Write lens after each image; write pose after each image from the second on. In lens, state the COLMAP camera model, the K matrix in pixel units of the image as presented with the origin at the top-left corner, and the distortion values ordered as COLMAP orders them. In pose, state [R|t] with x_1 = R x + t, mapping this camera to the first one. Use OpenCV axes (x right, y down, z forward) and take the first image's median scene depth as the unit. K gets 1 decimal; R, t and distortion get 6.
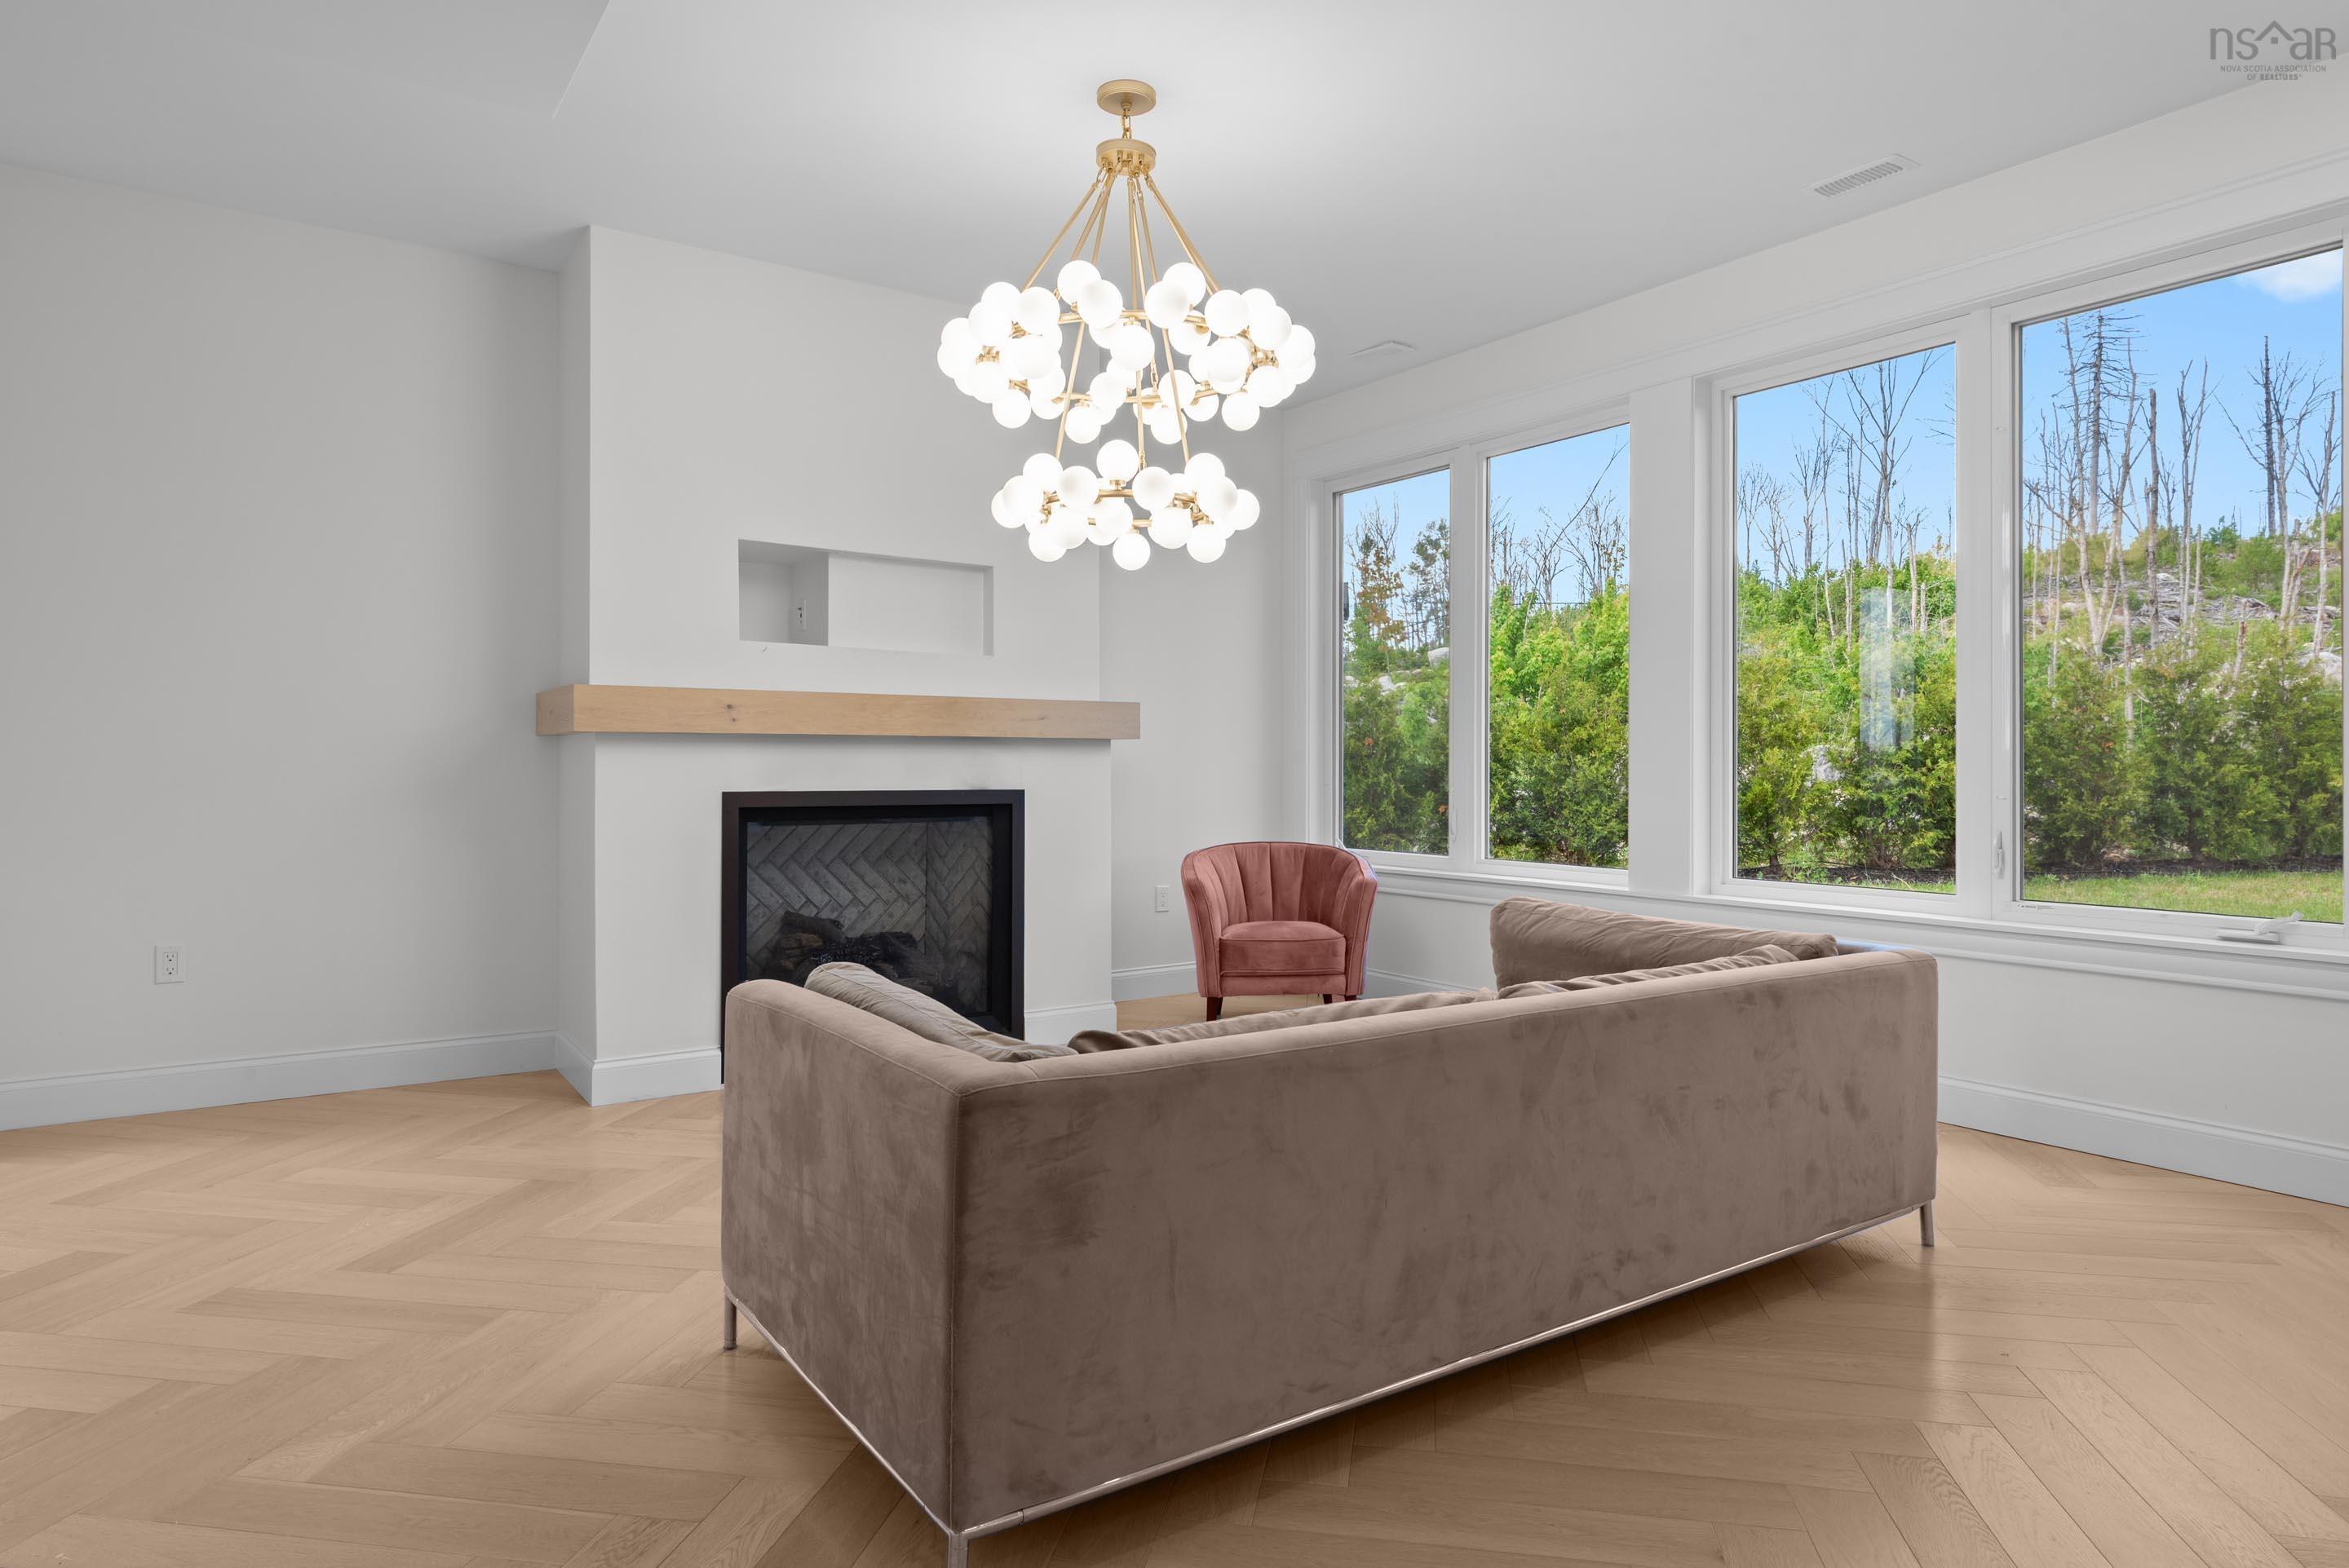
lens RADIAL K [[1383.6, 0, 1185.3], [0, 1383.6, 770.3], [0, 0, 1]] dist [0.009868, -0.002805]
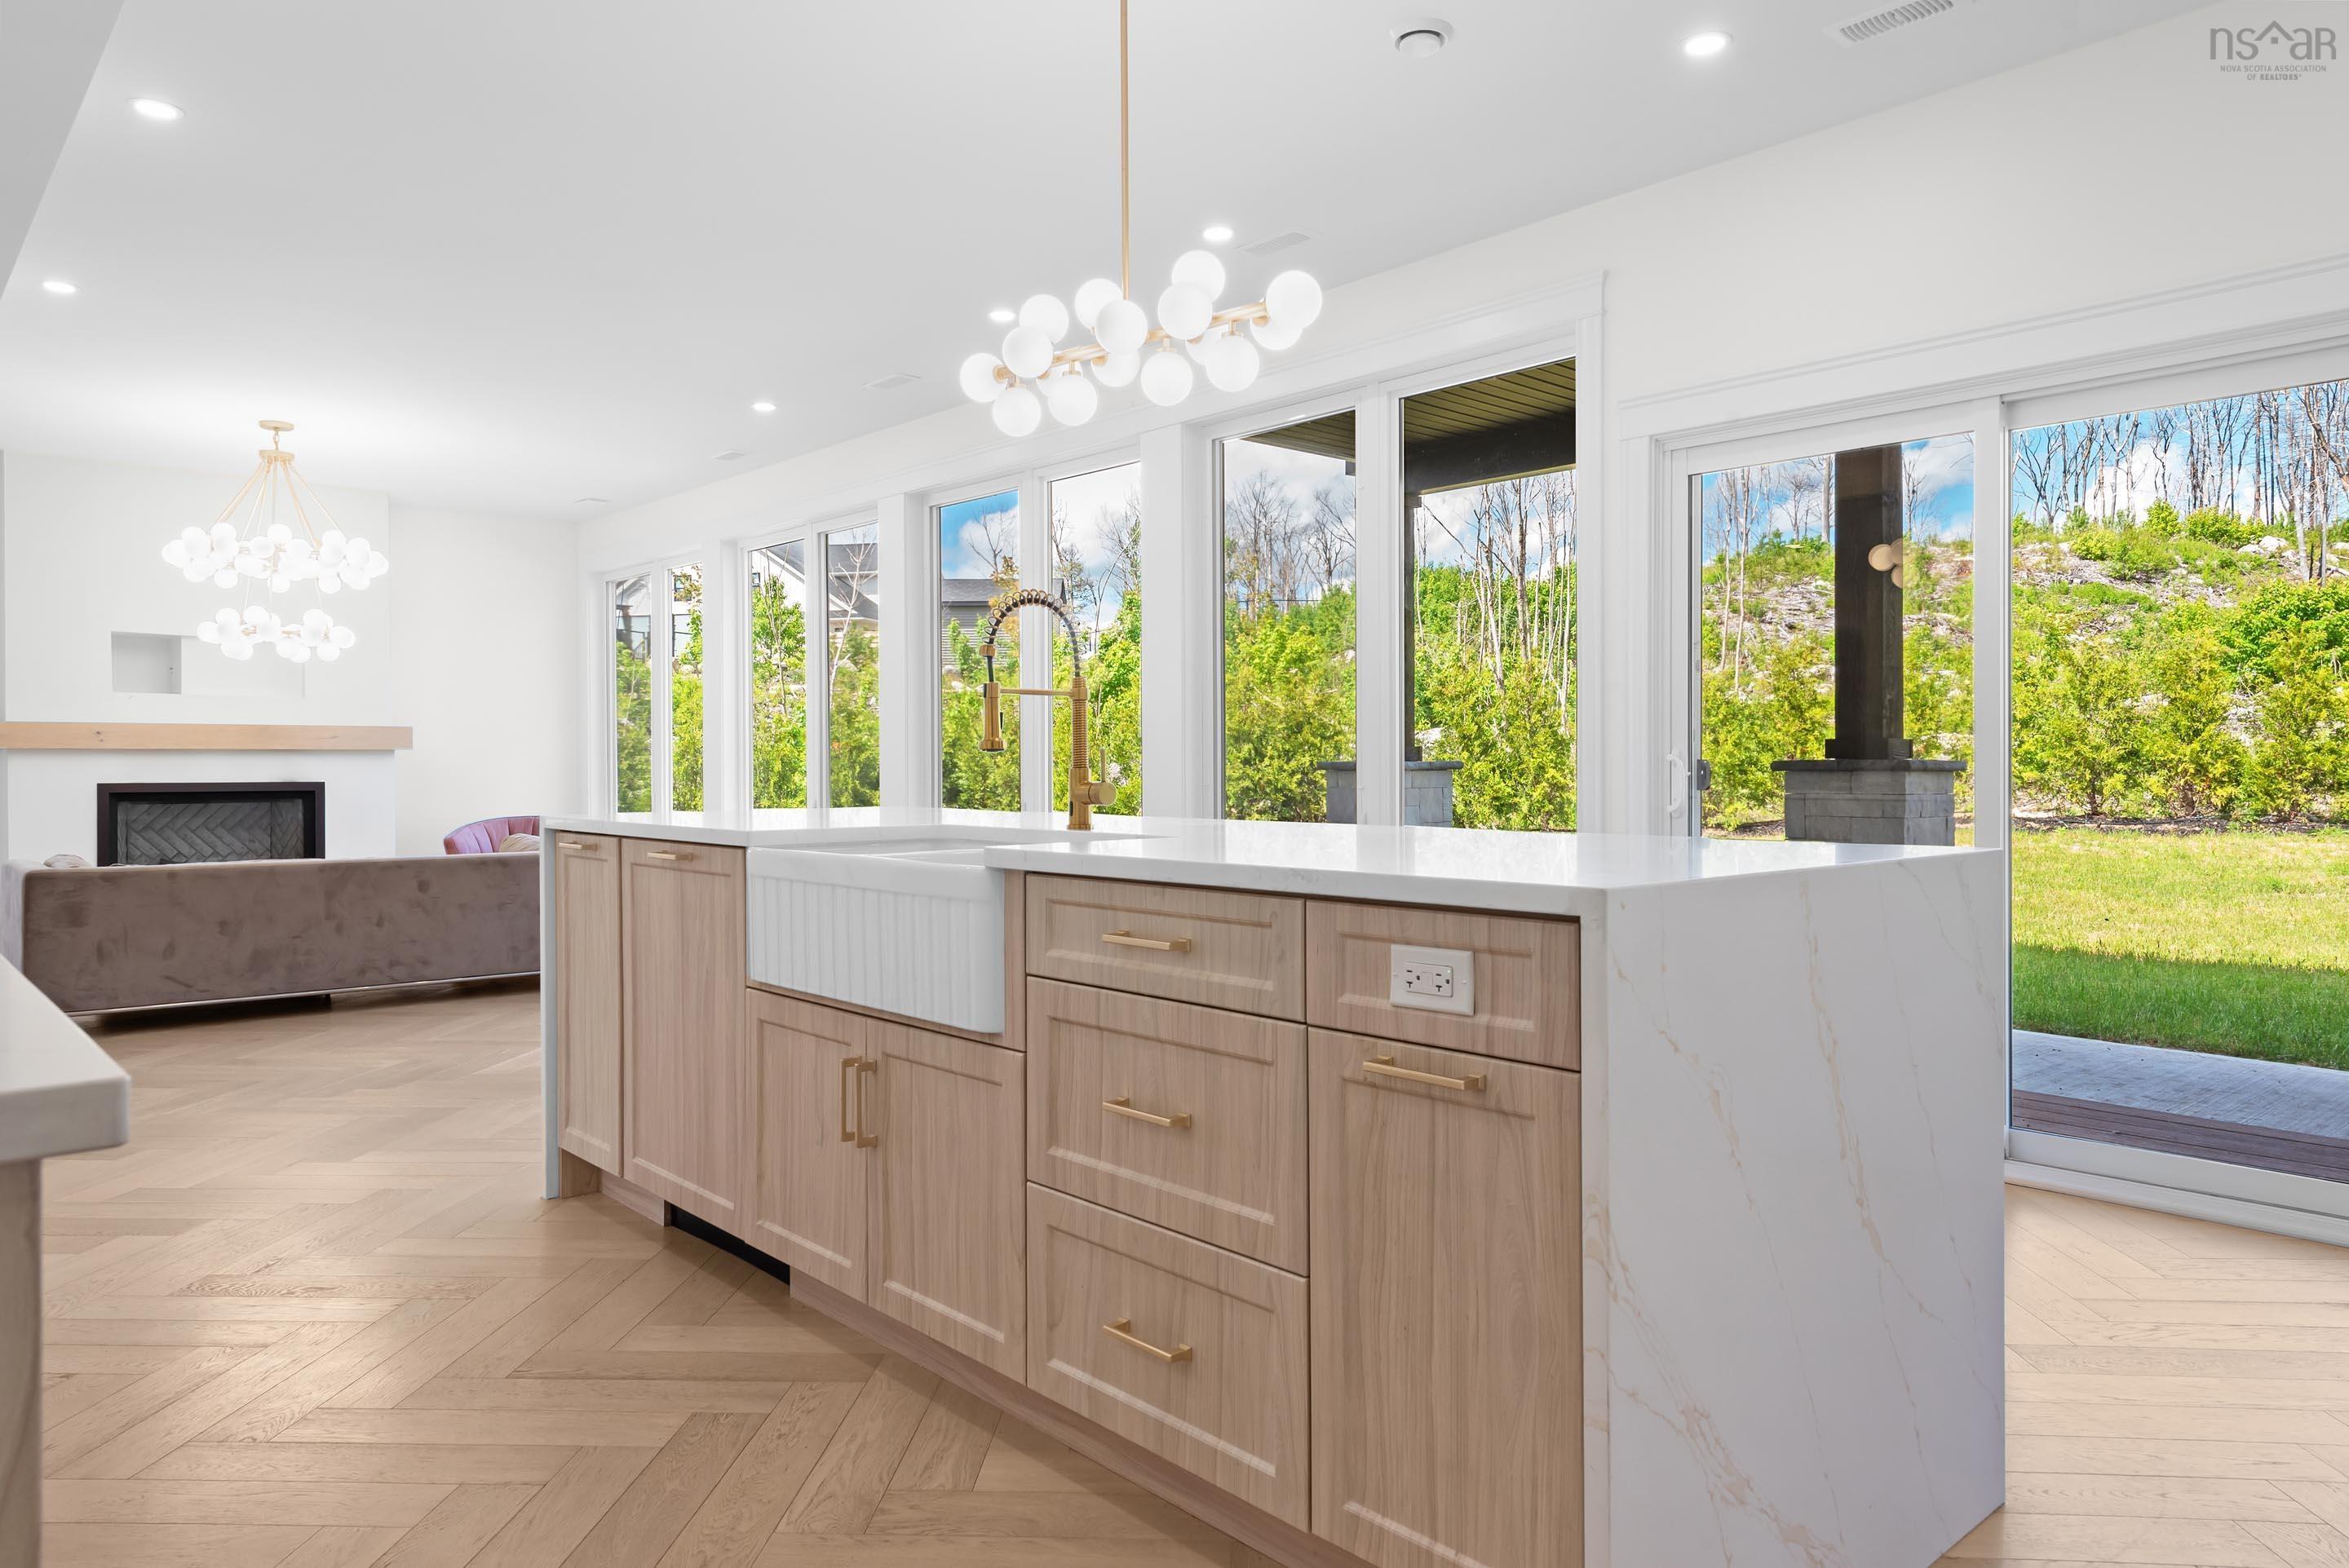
lens RADIAL K [[1528.9, 0, 1207.4], [0, 1528.9, 774.1], [0, 0, 1]] dist [0.015916, -0.010563]
pose [[0.989747, -0.005502, 0.142726, 0.744337], [0.005094, 0.999982, 0.003226, 0.005301], [-0.142741, -0.002466, 0.989757, -1.053018]]
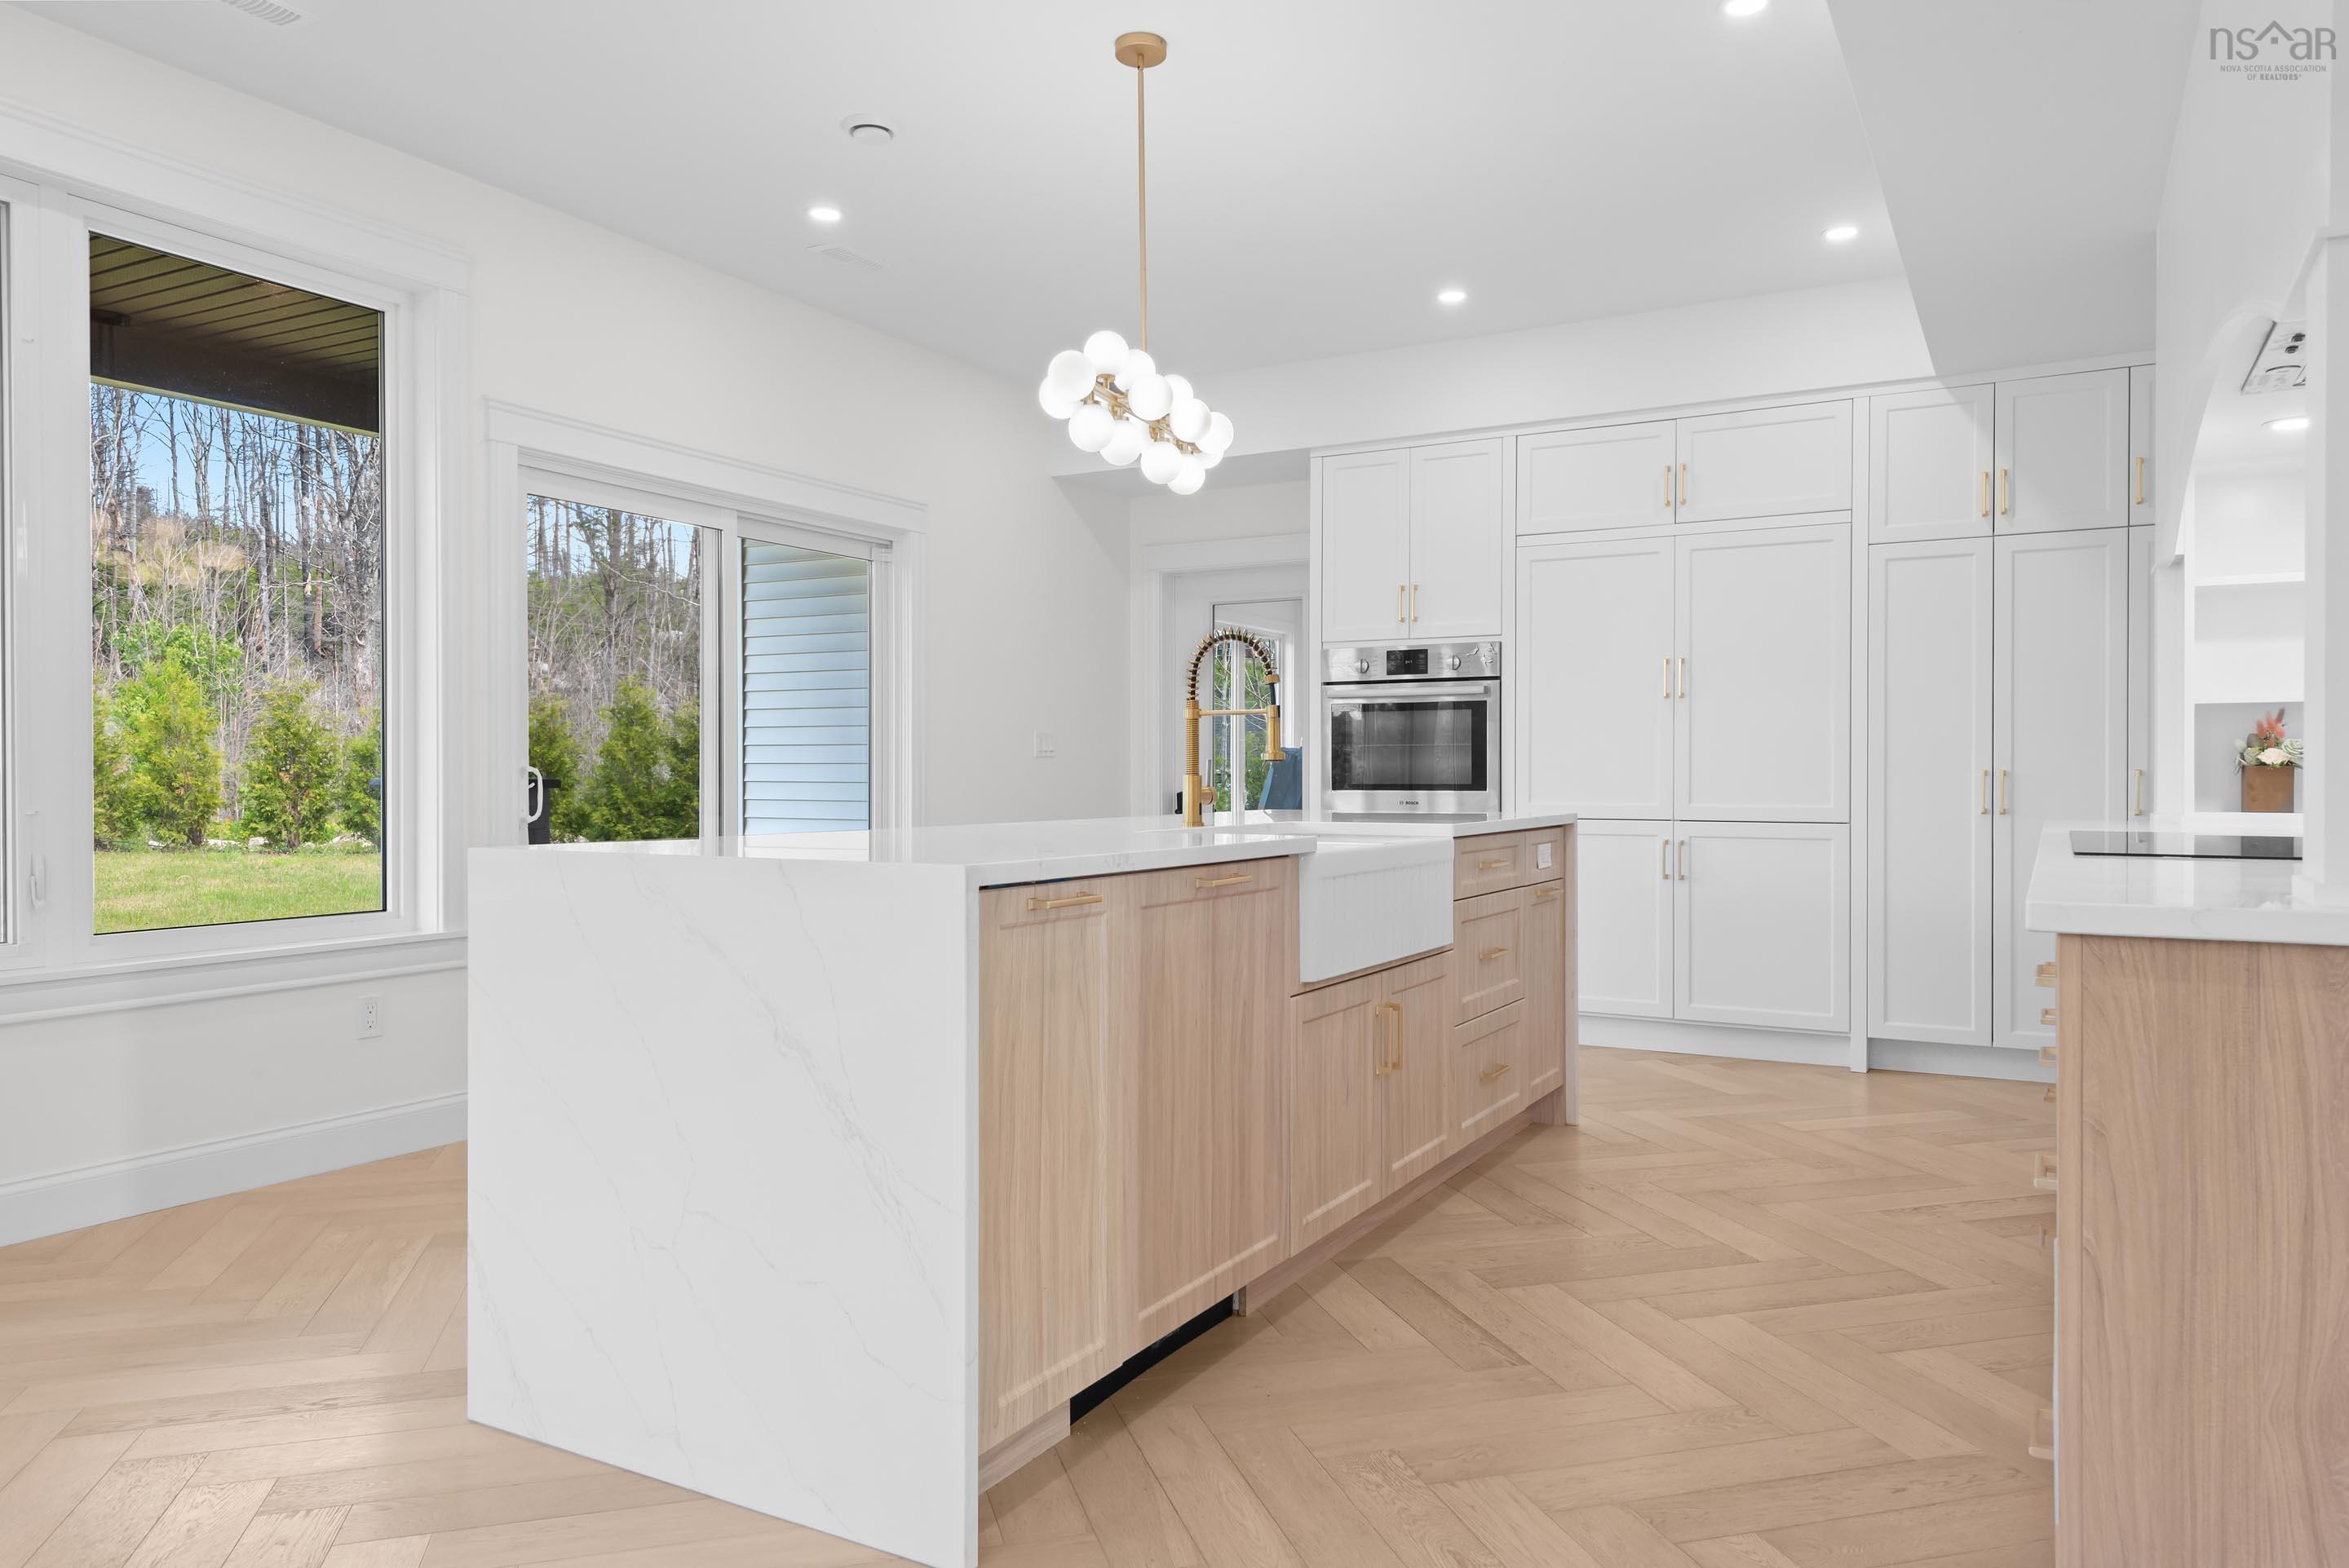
lens RADIAL K [[1528.9, 0, 1194.0], [0, 1528.9, 777.2], [0, 0, 1]] dist [0.015916, -0.010563]
pose [[-0.449017, -0.004791, 0.893510, -0.995537], [0.002907, 0.999973, 0.006822, -0.008555], [-0.893518, 0.005661, -0.448991, 1.588479]]
